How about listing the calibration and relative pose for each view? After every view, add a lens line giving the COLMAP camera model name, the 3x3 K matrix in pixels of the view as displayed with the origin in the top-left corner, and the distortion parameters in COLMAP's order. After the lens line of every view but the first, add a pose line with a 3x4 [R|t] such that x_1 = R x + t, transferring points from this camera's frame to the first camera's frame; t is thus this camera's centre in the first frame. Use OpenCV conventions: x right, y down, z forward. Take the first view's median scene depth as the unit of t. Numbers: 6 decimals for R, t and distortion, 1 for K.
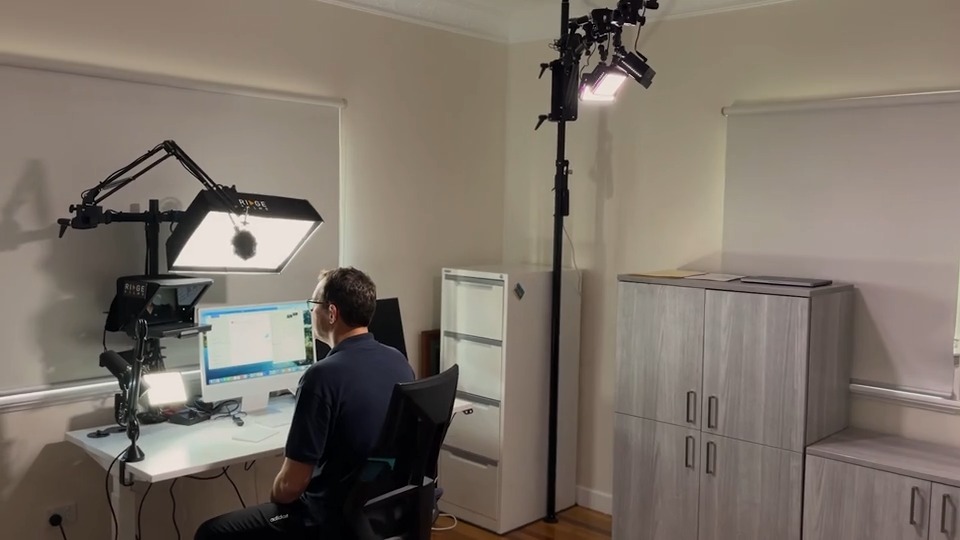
lens RADIAL K [[717.2, 0, 480.0], [0, 717.2, 270.0], [0, 0, 1]] dist [0.008337, -0.000201]
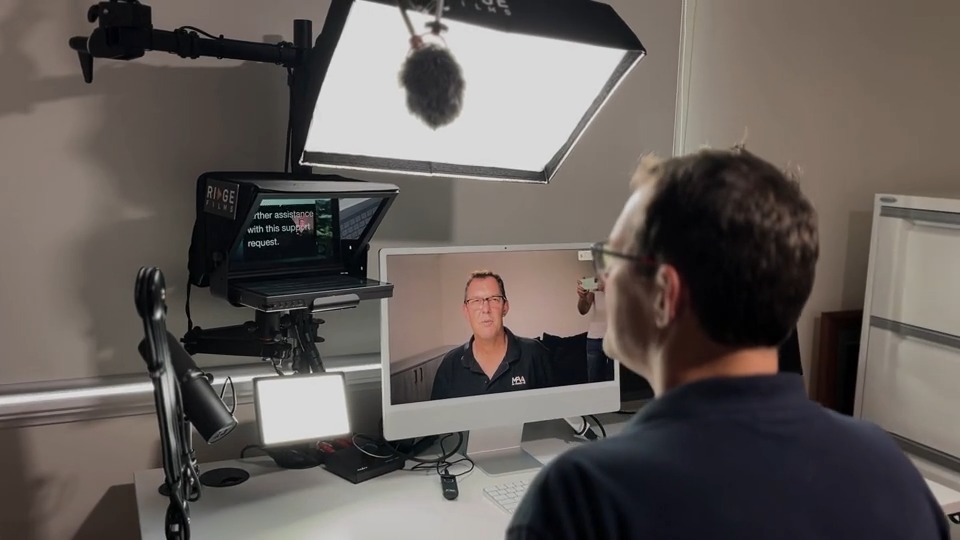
lens RADIAL K [[717.2, 0, 480.0], [0, 717.2, 270.0], [0, 0, 1]] dist [0.008337, -0.000201]
pose [[0.905231, 0.073185, -0.418570, -0.140984], [-0.037137, 0.994913, 0.093640, 0.021922], [0.423294, -0.069221, 0.903344, 0.646468]]
